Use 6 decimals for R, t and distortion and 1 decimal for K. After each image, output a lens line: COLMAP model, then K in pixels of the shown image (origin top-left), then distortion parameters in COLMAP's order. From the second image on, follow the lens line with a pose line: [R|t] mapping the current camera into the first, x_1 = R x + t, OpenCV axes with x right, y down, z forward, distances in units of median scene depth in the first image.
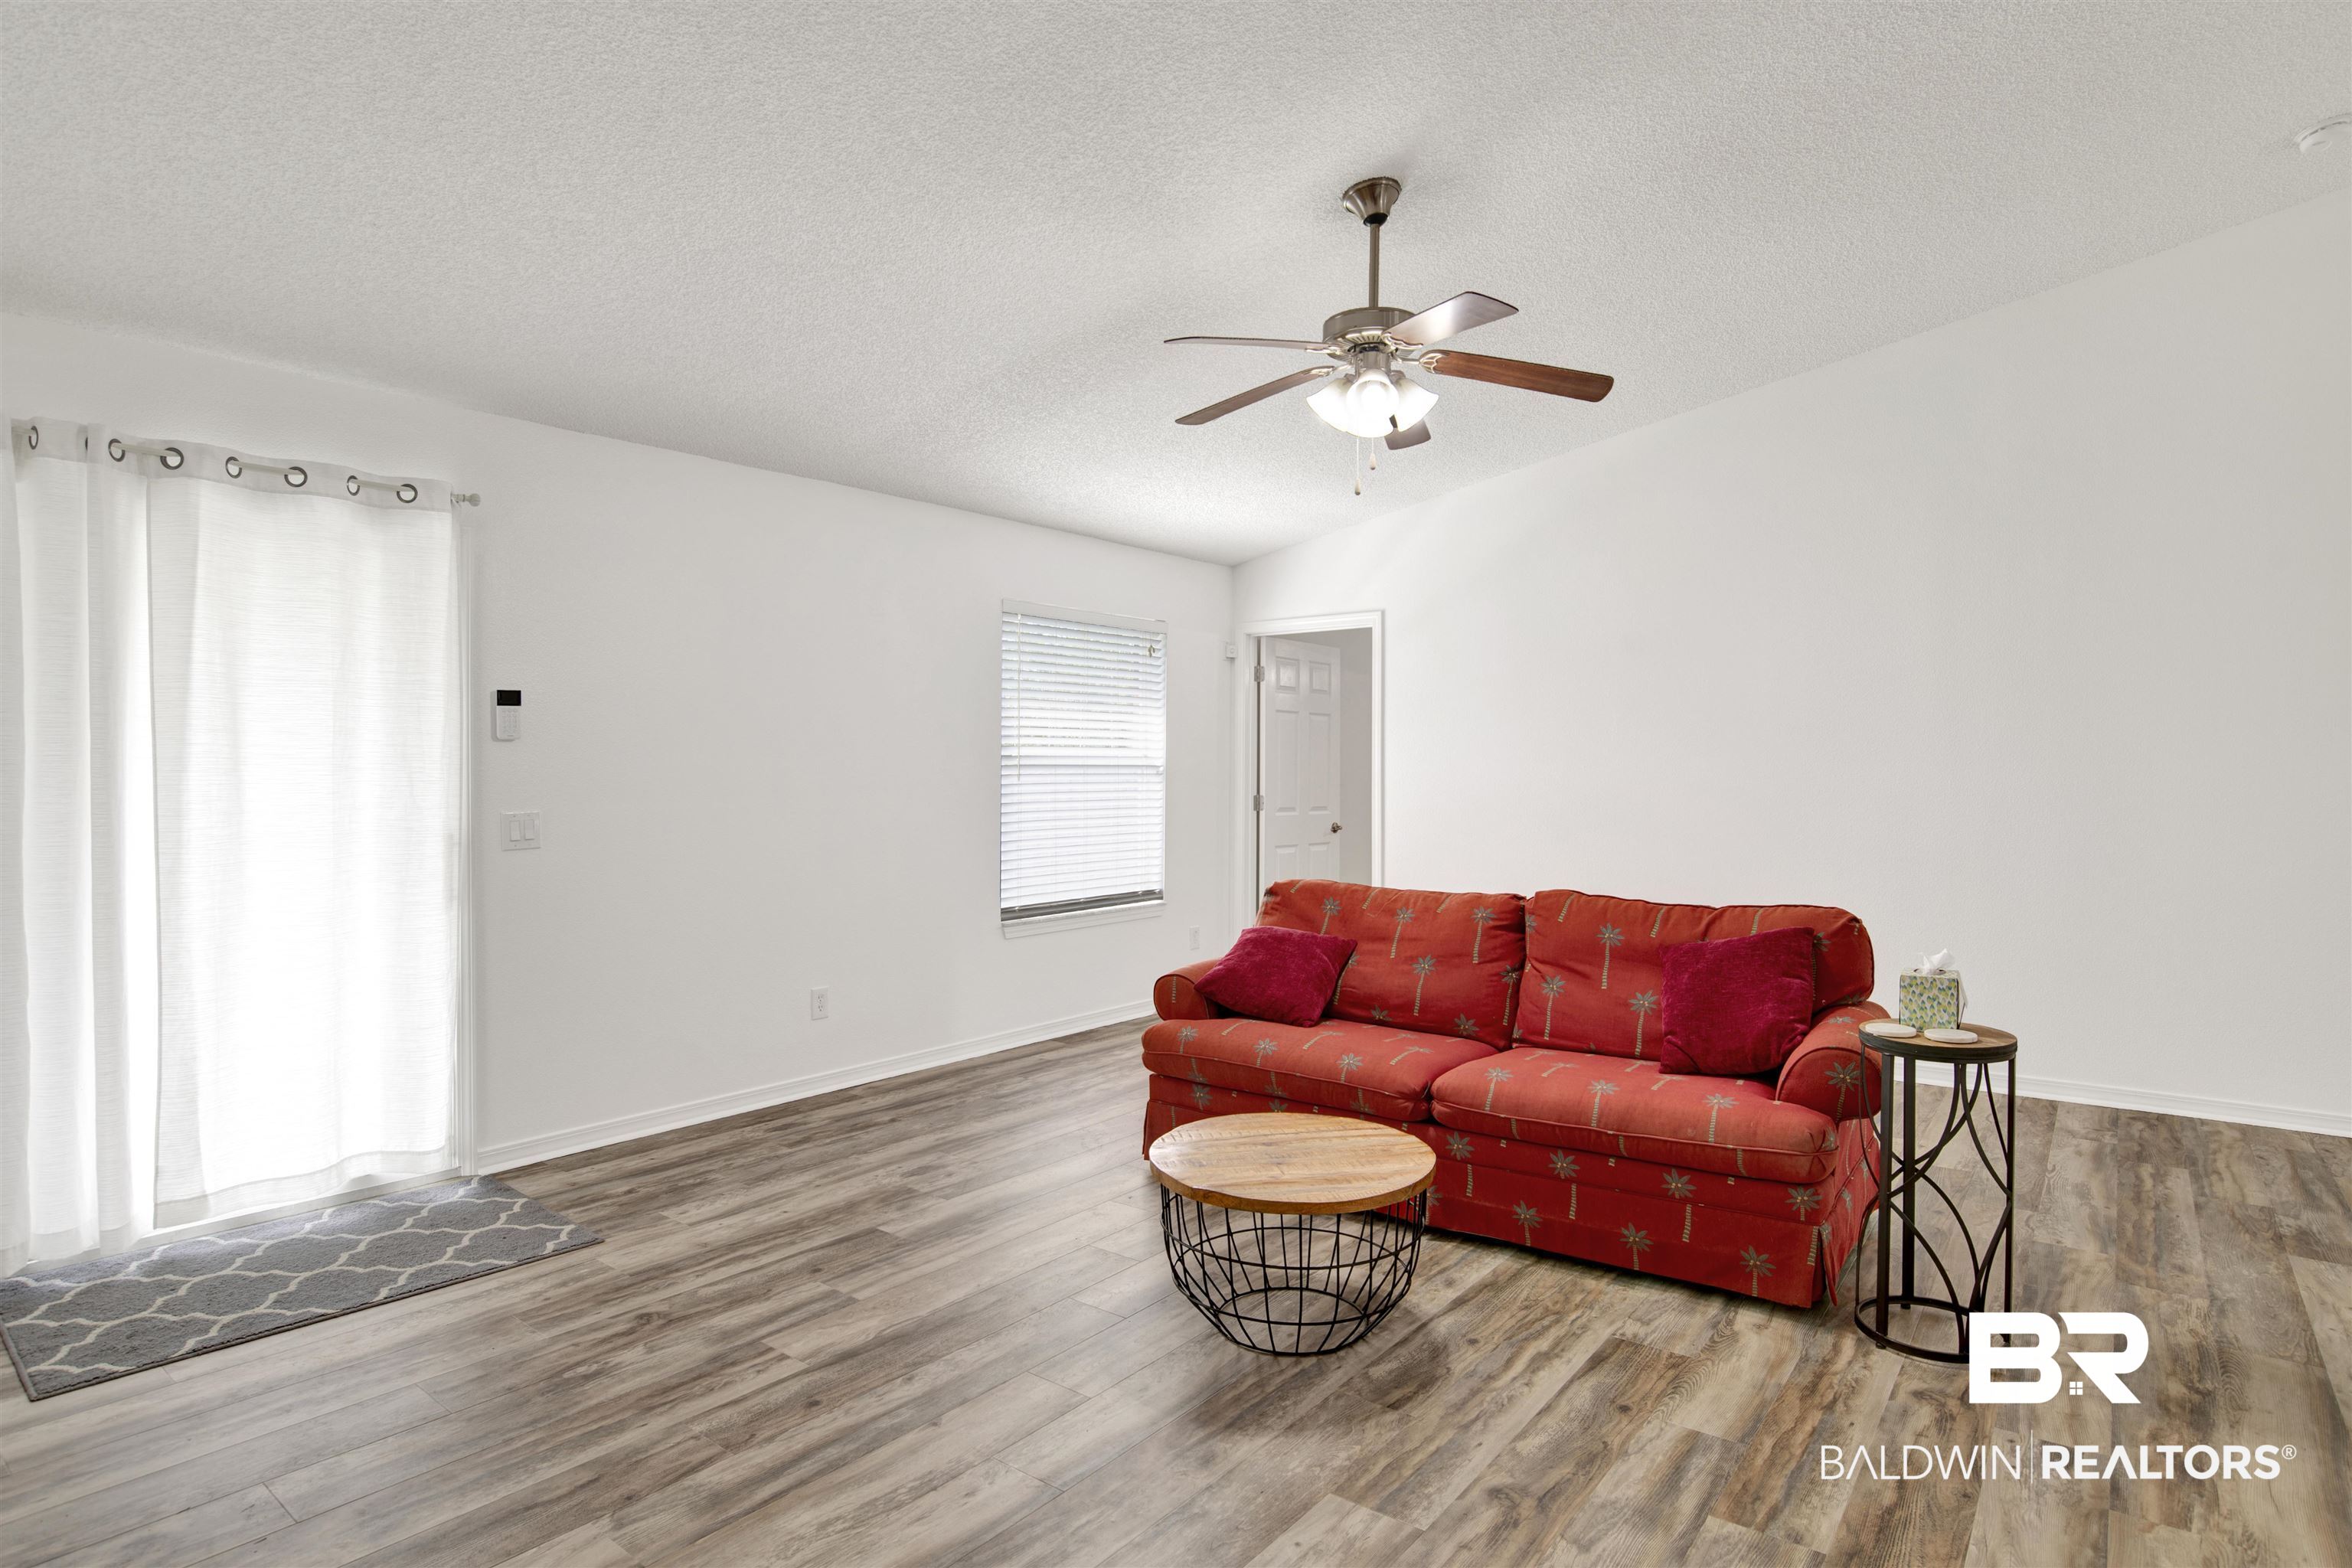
lens RADIAL K [[1242.7, 0, 1186.6], [0, 1242.7, 774.3], [0, 0, 1]] dist [-0.065595, 0.018930]
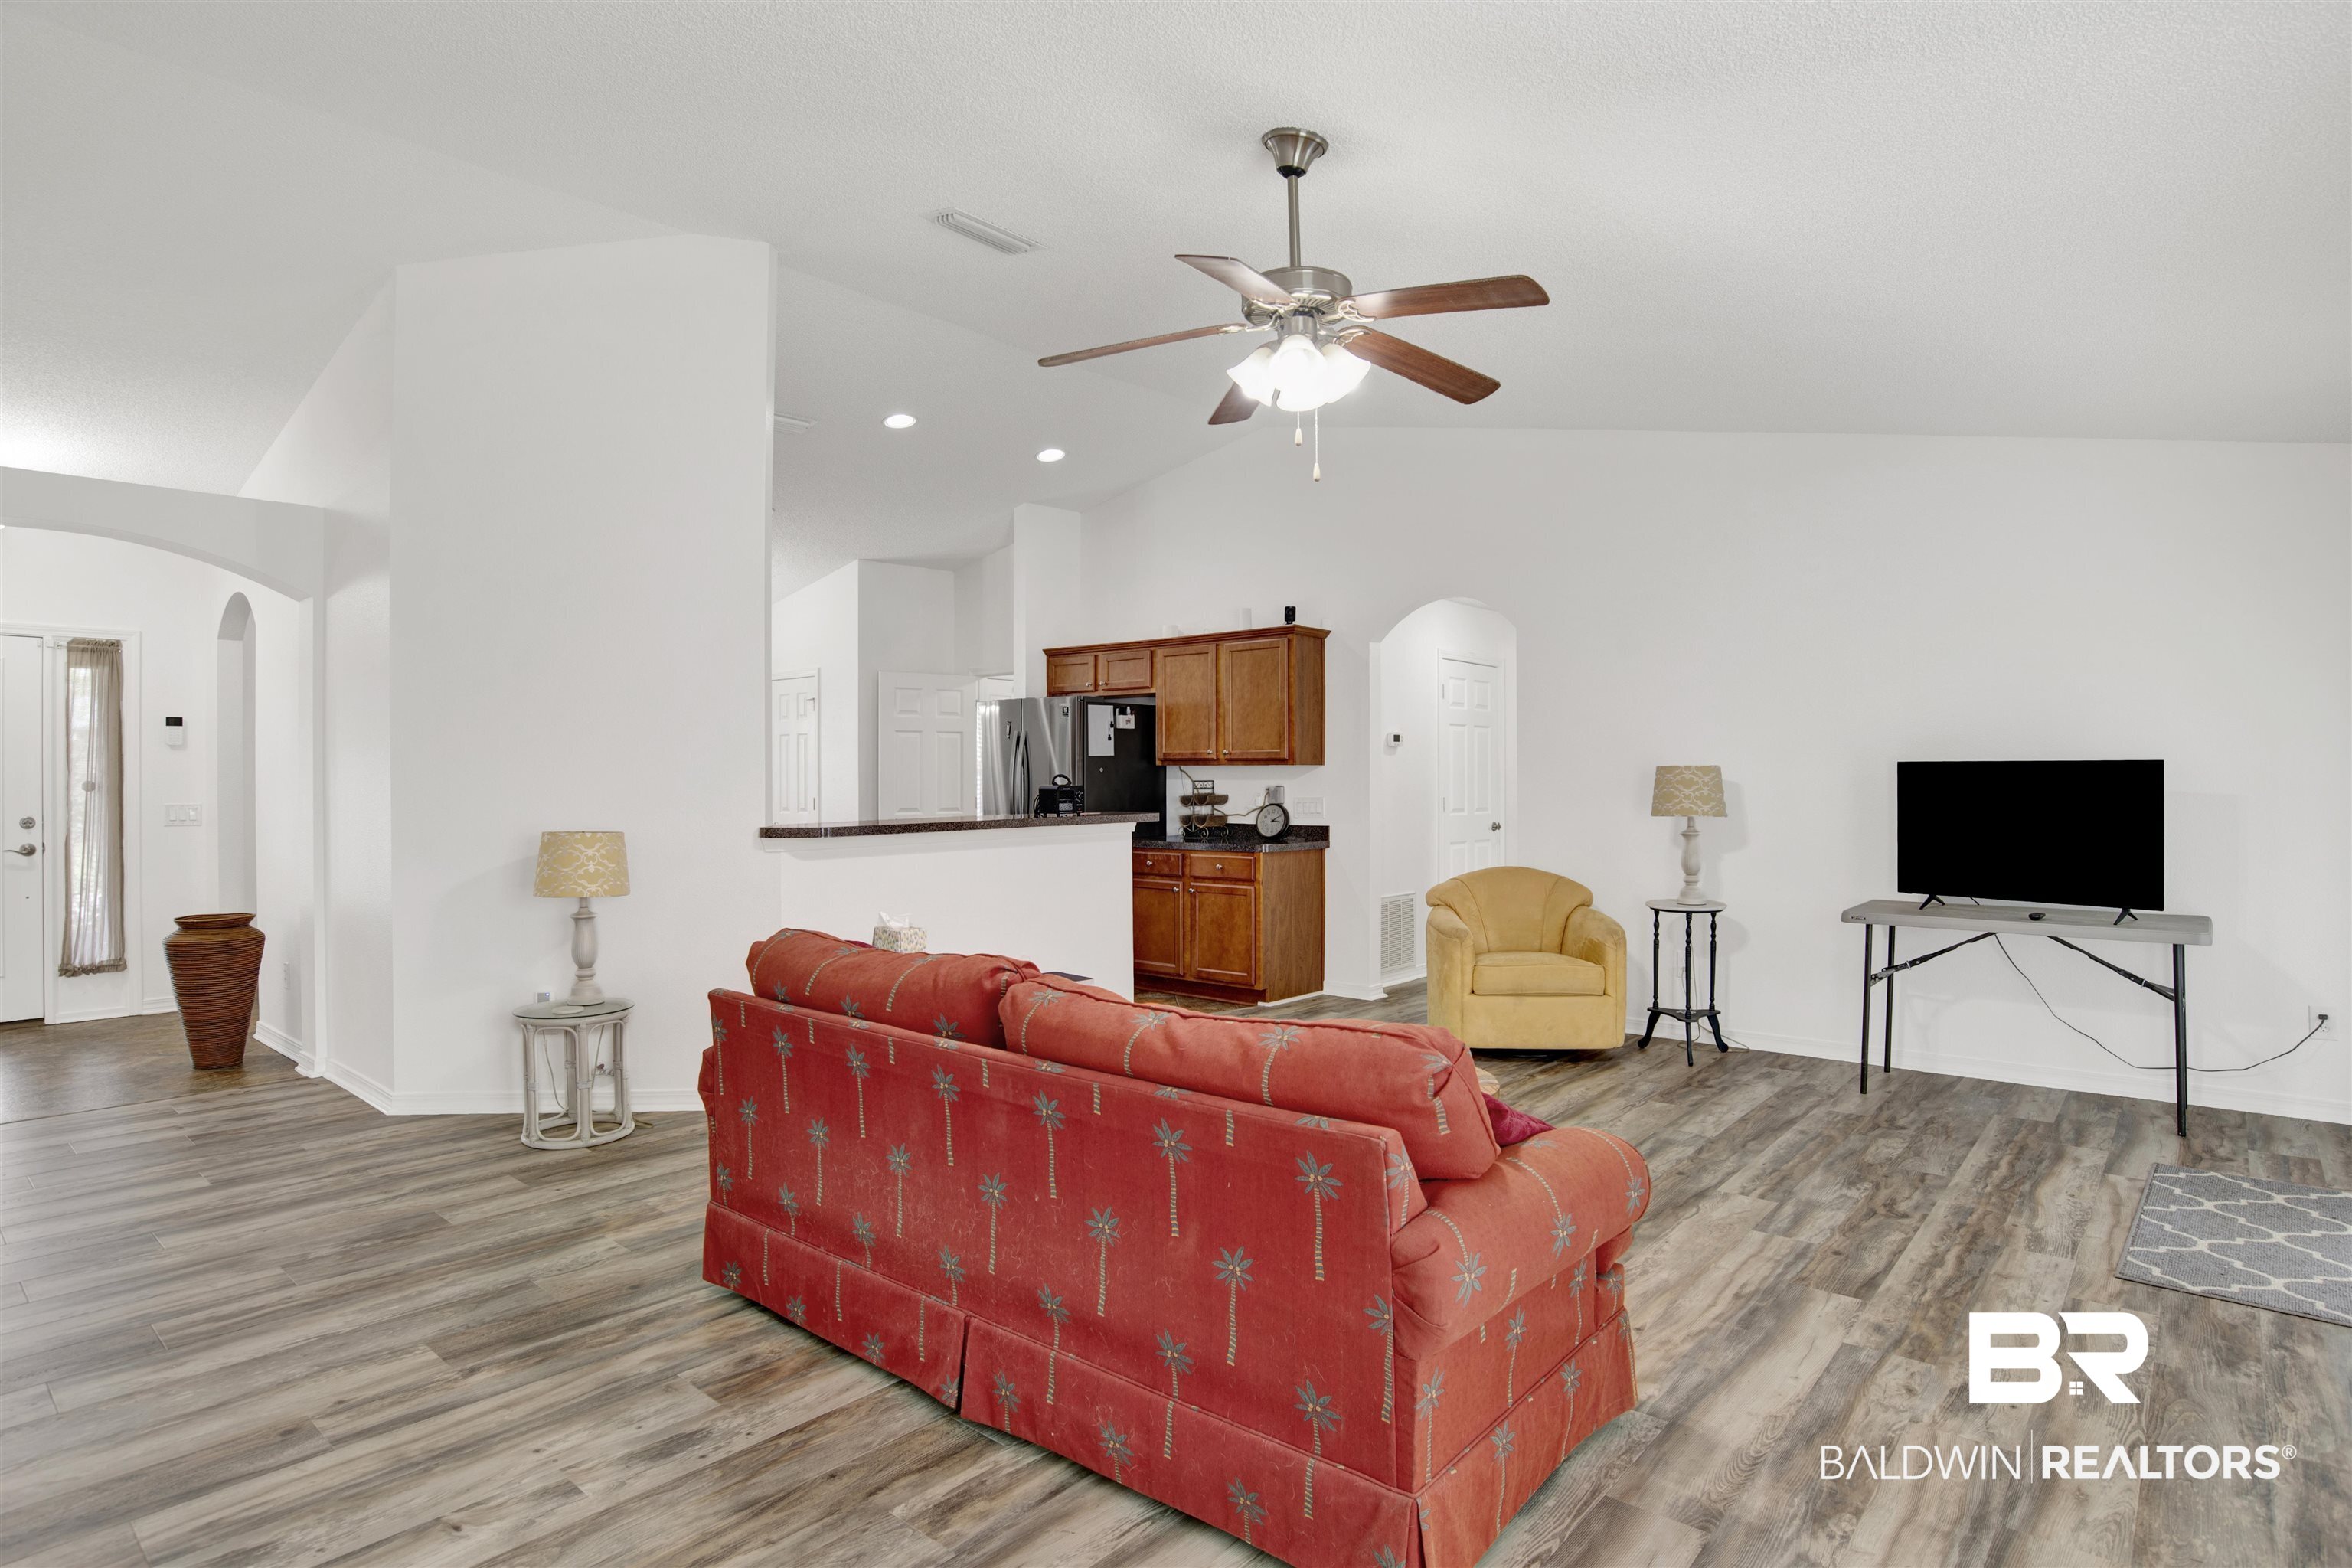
lens RADIAL K [[1242.7, 0, 1186.6], [0, 1242.7, 774.3], [0, 0, 1]] dist [-0.065595, 0.018930]
pose [[-0.998463, 0.002605, 0.055355, 0.190986], [0.002812, 0.999989, 0.003657, -0.010131], [-0.055345, 0.003807, -0.998460, 2.015815]]
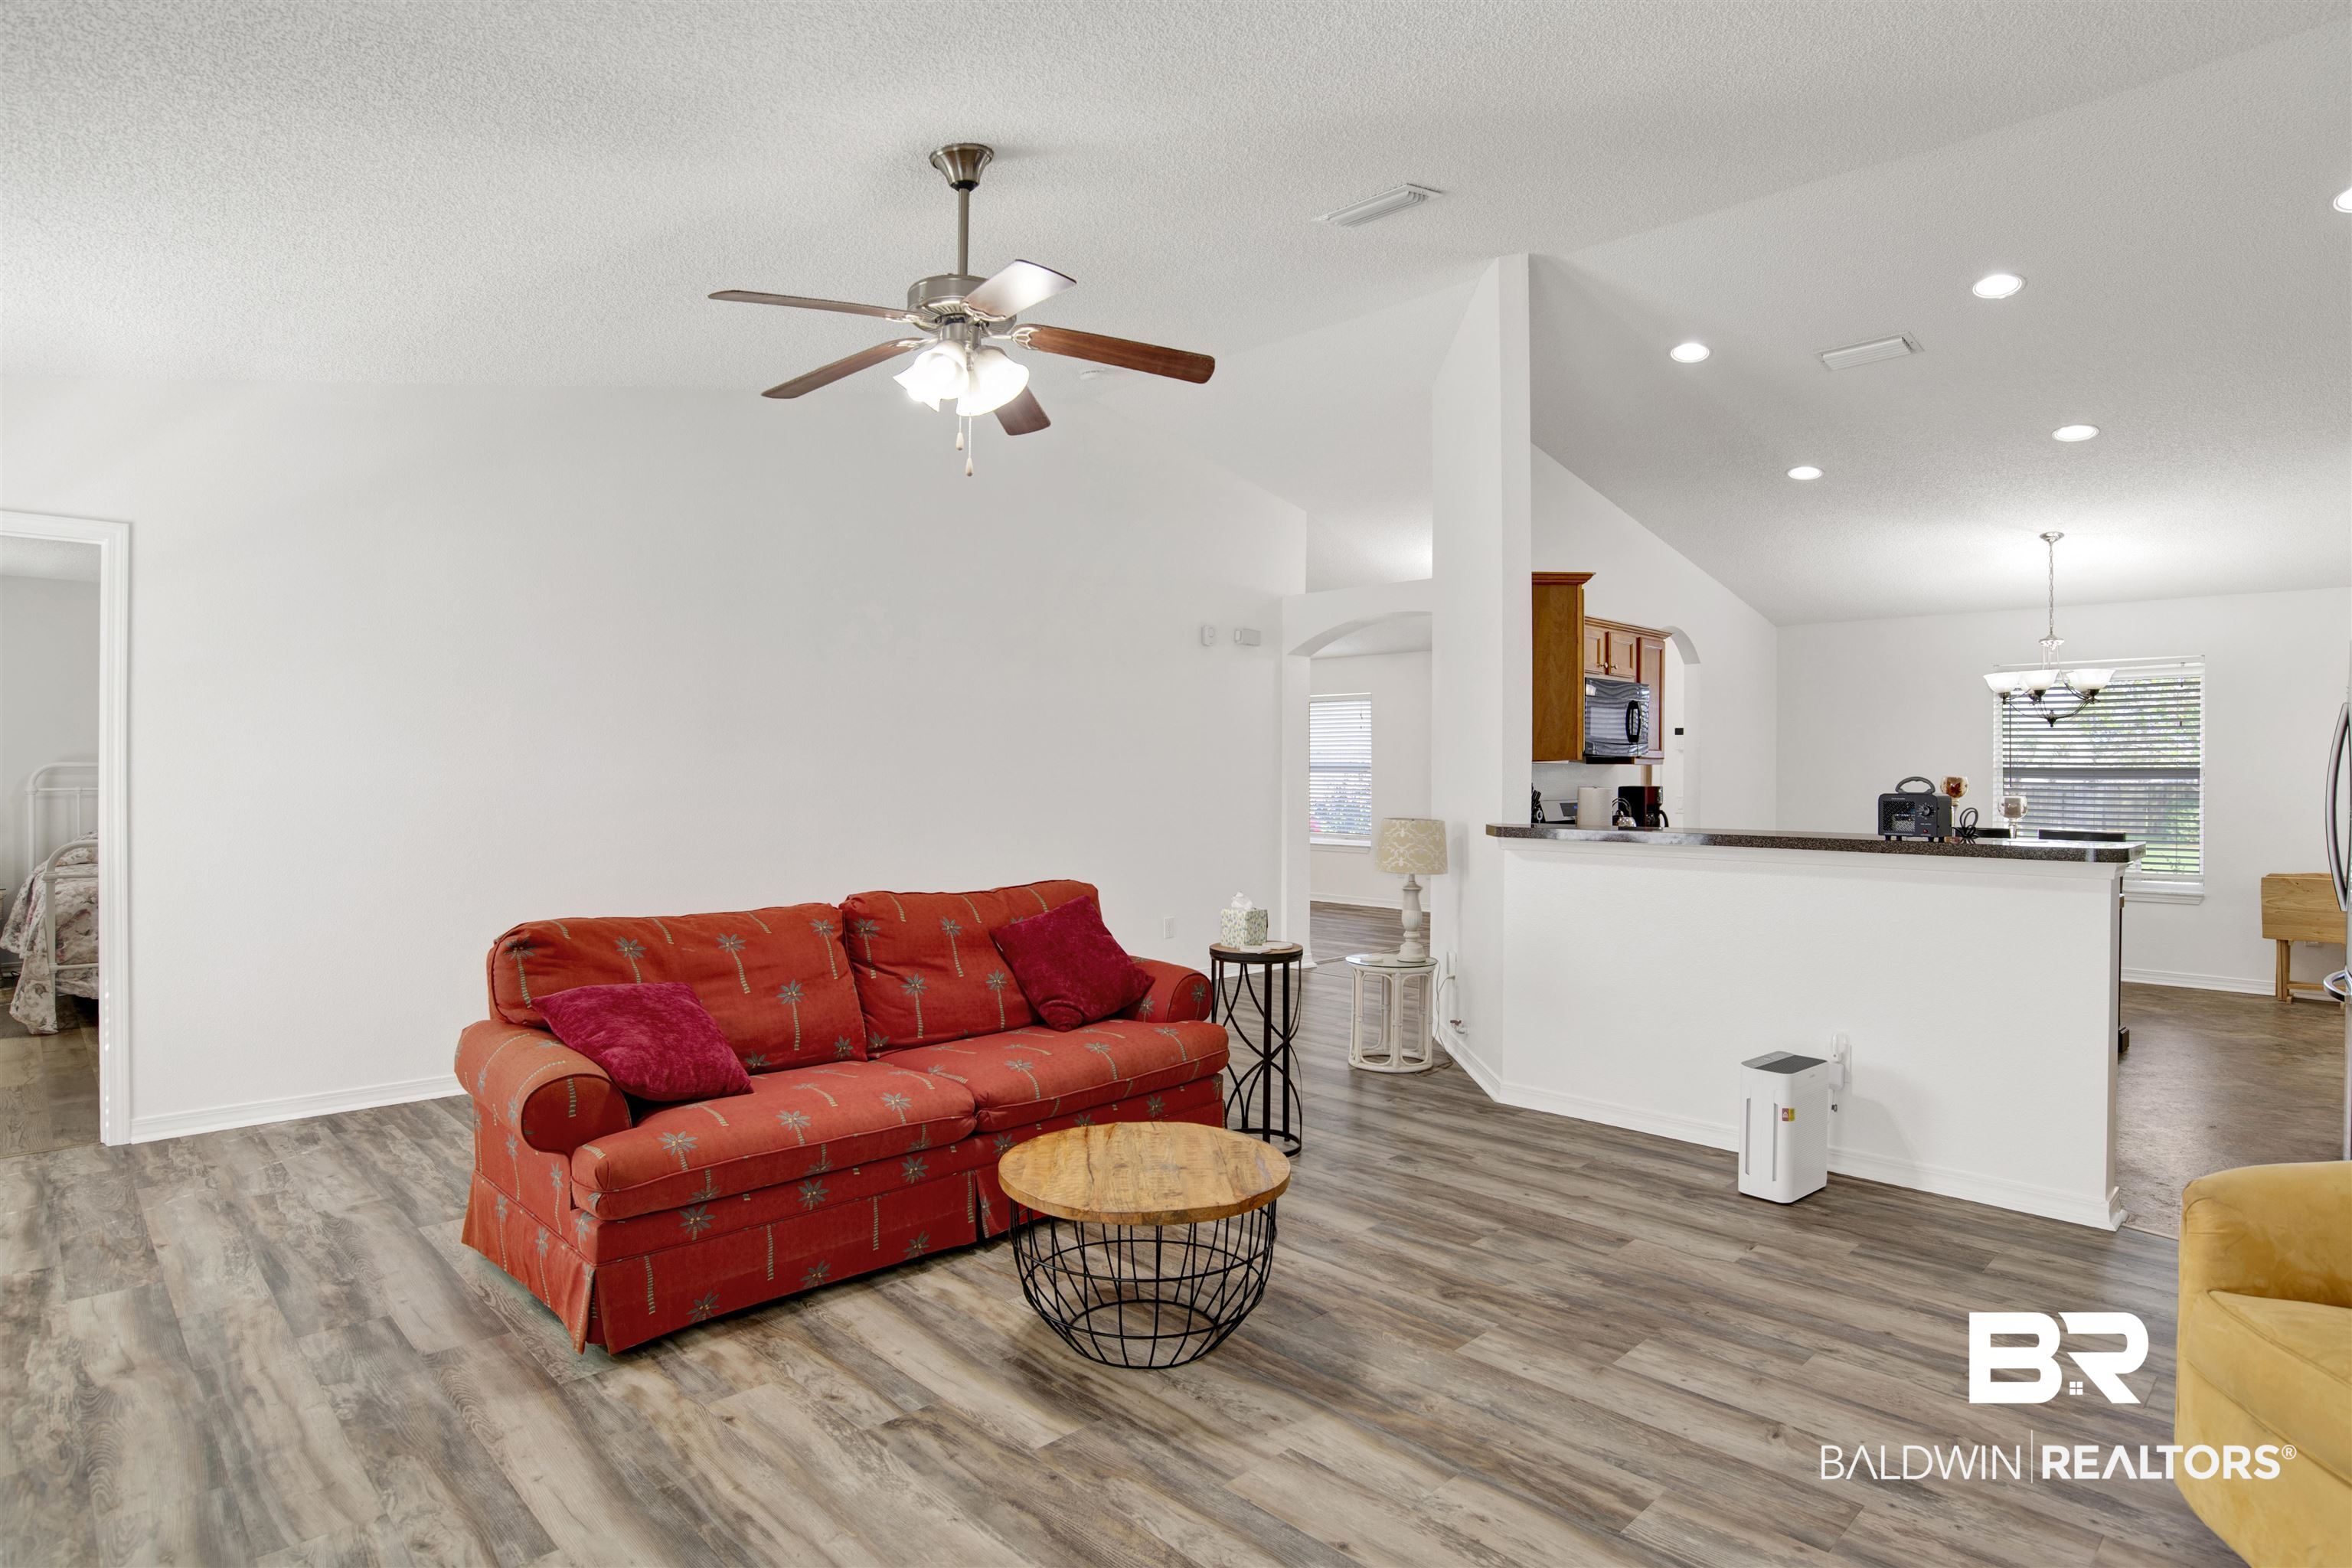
lens RADIAL K [[1242.7, 0, 1186.6], [0, 1242.7, 774.3], [0, 0, 1]] dist [-0.065595, 0.018930]
pose [[0.136366, -0.002018, 0.990656, -0.787261], [-0.003627, 0.999990, 0.002536, -0.005962], [-0.990652, -0.003939, 0.136358, 0.740366]]
